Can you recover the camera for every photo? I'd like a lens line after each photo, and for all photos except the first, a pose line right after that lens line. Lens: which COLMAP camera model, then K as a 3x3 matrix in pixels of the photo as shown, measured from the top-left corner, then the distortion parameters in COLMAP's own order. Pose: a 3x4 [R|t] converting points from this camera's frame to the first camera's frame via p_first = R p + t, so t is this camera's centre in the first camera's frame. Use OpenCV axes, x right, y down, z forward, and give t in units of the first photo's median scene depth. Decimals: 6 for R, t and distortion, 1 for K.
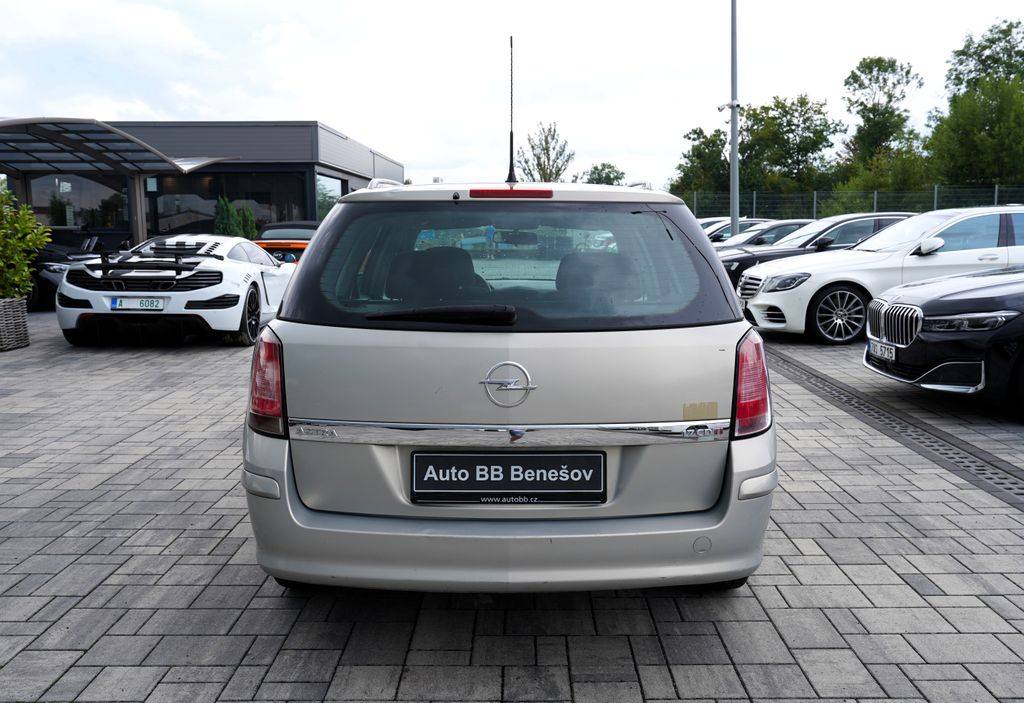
lens RADIAL K [[883.9, 0, 528.6], [0, 883.9, 364.9], [0, 0, 1]] dist [-0.051536, 0.085252]
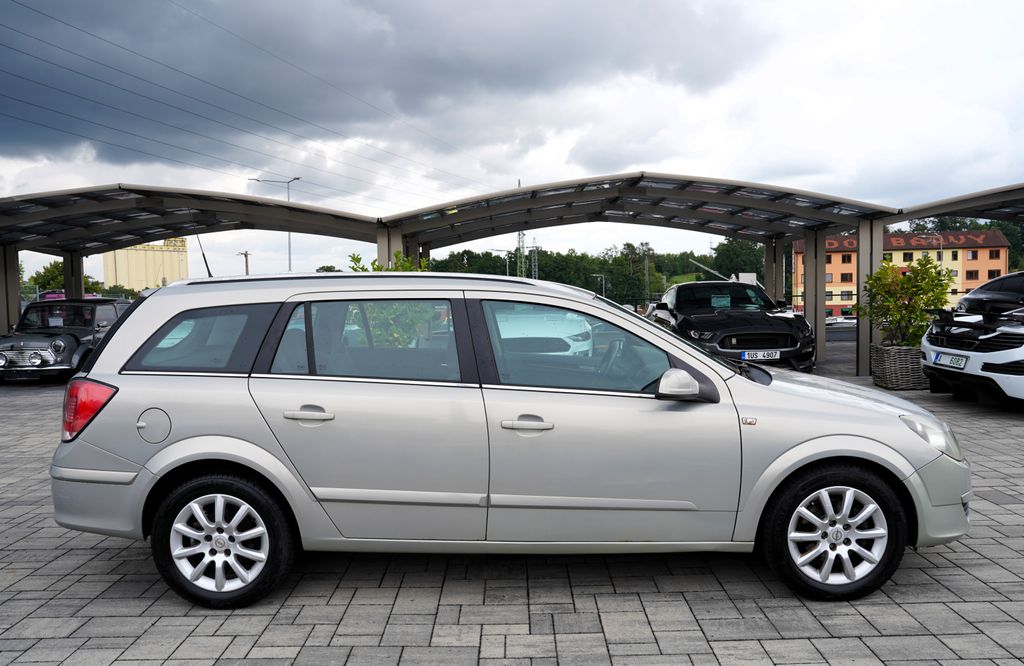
lens RADIAL K [[788.1, 0, 517.1], [0, 788.1, 331.8], [0, 0, 1]] dist [-0.091150, 0.090798]
pose [[-0.005486, 0.056855, -0.998367, 0.411337], [-0.135690, 0.989106, 0.057073, -0.077409], [0.990736, 0.135781, 0.002289, 0.445963]]
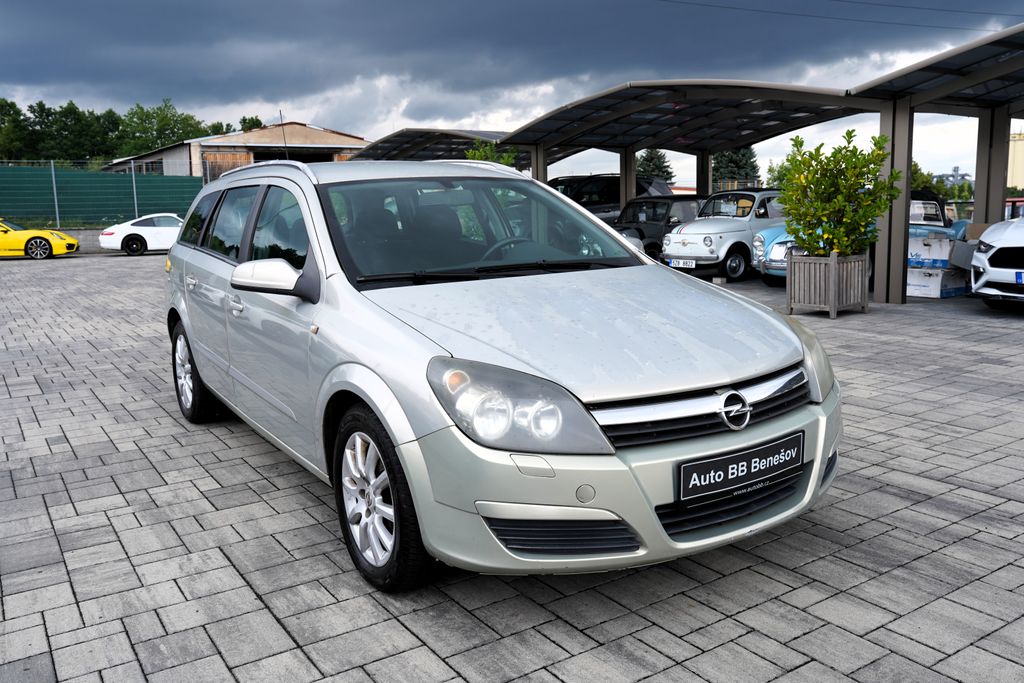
lens RADIAL K [[860.3, 0, 516.6], [0, 860.3, 336.8], [0, 0, 1]] dist [-0.078129, 0.142356]
pose [[-0.837672, 0.104079, -0.536165, 0.181280], [-0.060676, 0.957866, 0.280735, -0.121937], [0.542792, 0.267696, -0.796062, 0.833741]]
